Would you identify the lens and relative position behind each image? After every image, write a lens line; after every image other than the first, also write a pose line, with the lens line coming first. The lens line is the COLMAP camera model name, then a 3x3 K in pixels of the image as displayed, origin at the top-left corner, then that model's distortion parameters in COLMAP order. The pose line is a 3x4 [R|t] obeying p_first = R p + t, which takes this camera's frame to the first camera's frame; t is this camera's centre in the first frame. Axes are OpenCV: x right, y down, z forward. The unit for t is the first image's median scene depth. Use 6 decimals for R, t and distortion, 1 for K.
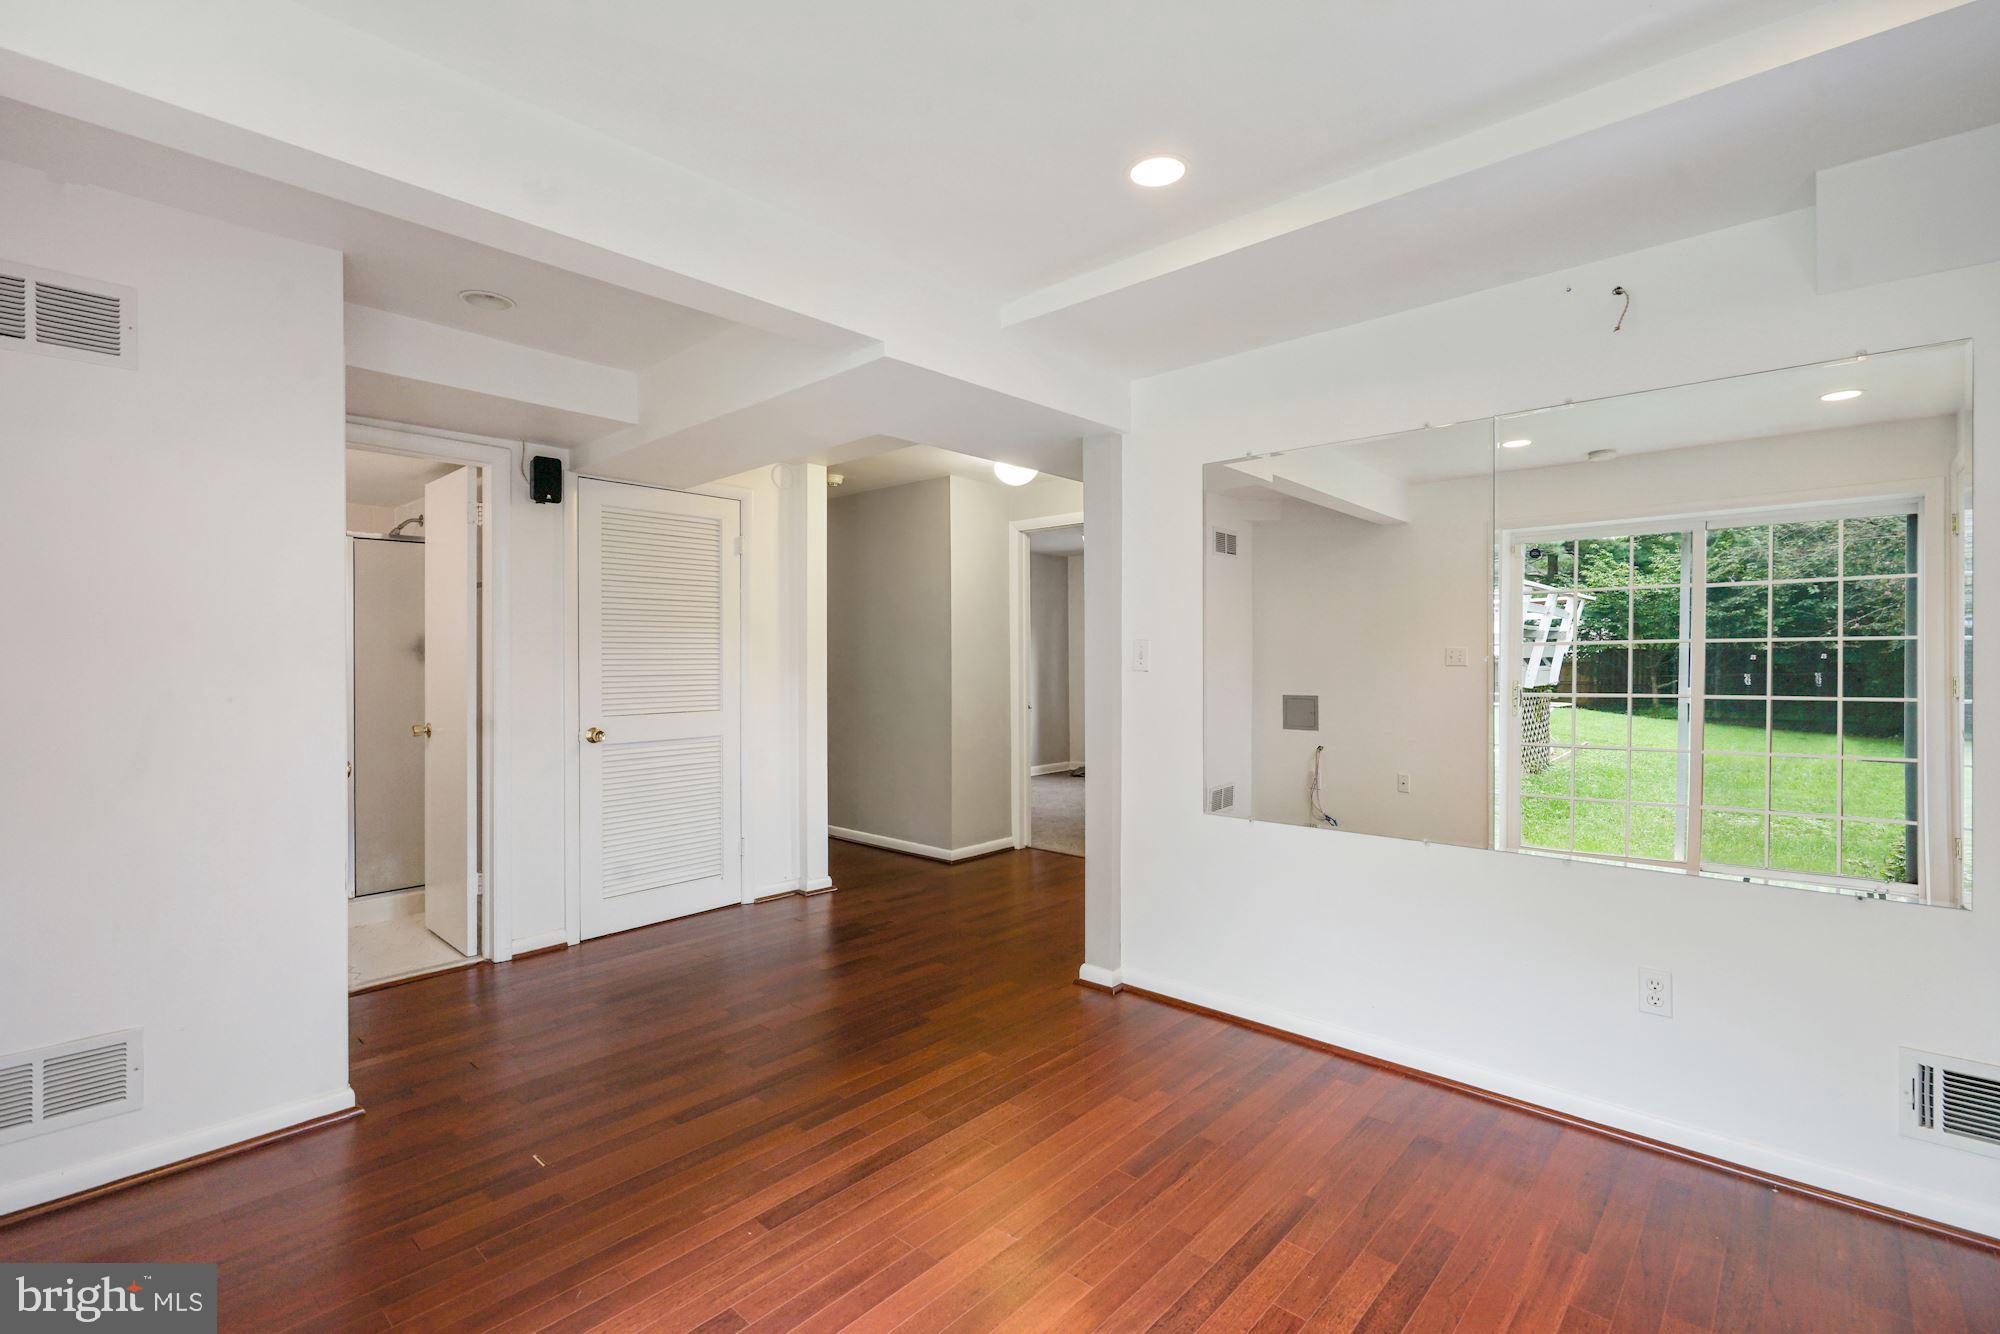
lens RADIAL K [[906.1, 0, 1000.0], [0, 906.1, 667.0], [0, 0, 1]] dist [-0.001961, 0.001064]
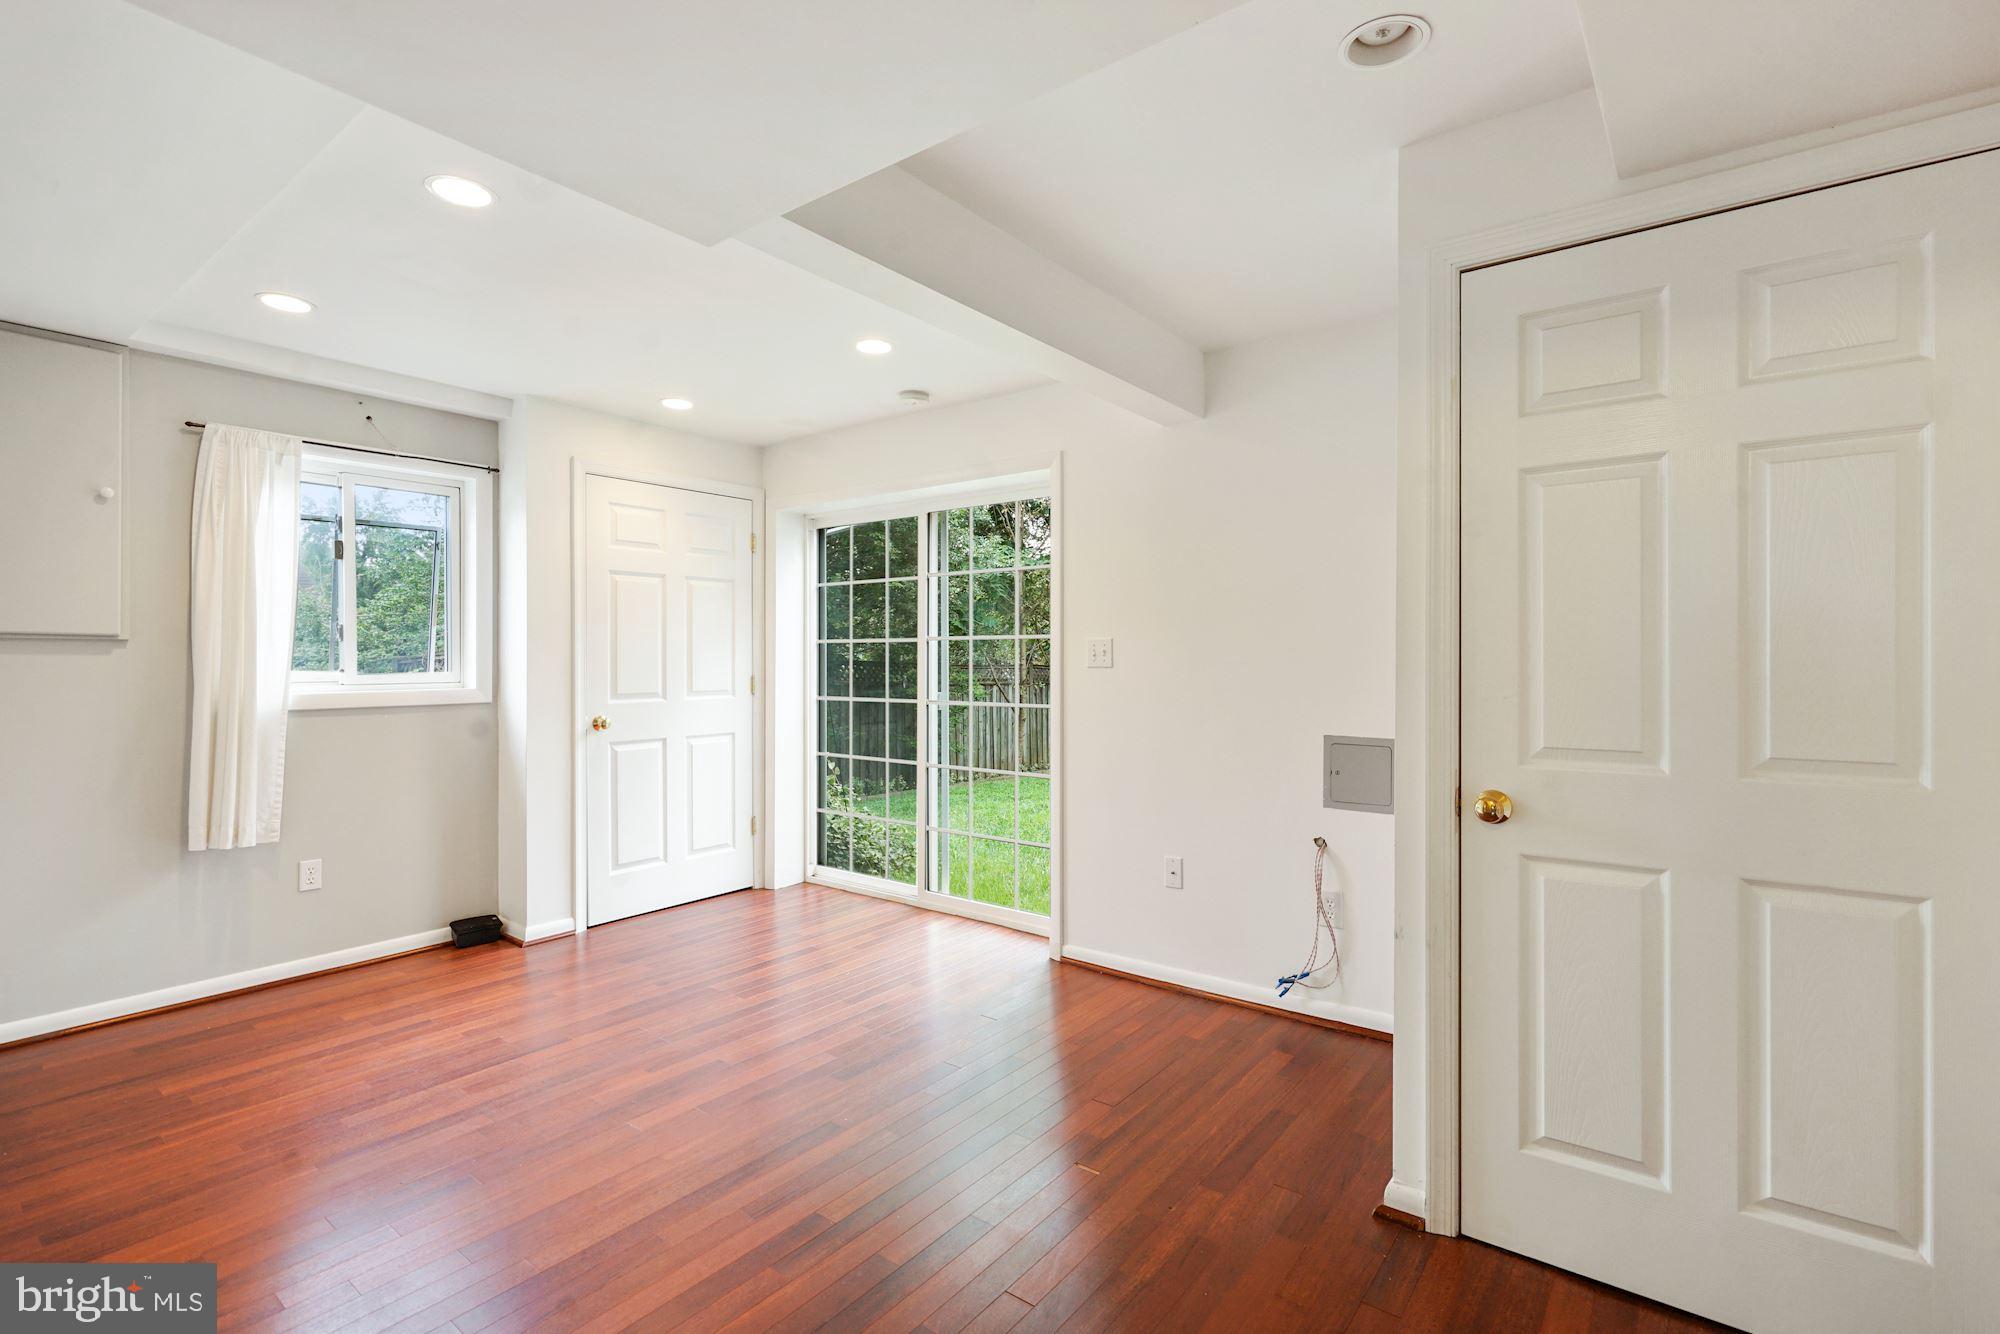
lens RADIAL K [[928.2, 0, 995.3], [0, 928.2, 648.2], [0, 0, 1]] dist [0.001235, 0.000630]
pose [[-0.996279, -0.004635, -0.086066, -0.198367], [-0.005245, 0.999963, 0.006859, -0.014575], [0.086031, 0.007285, -0.996266, 1.262282]]
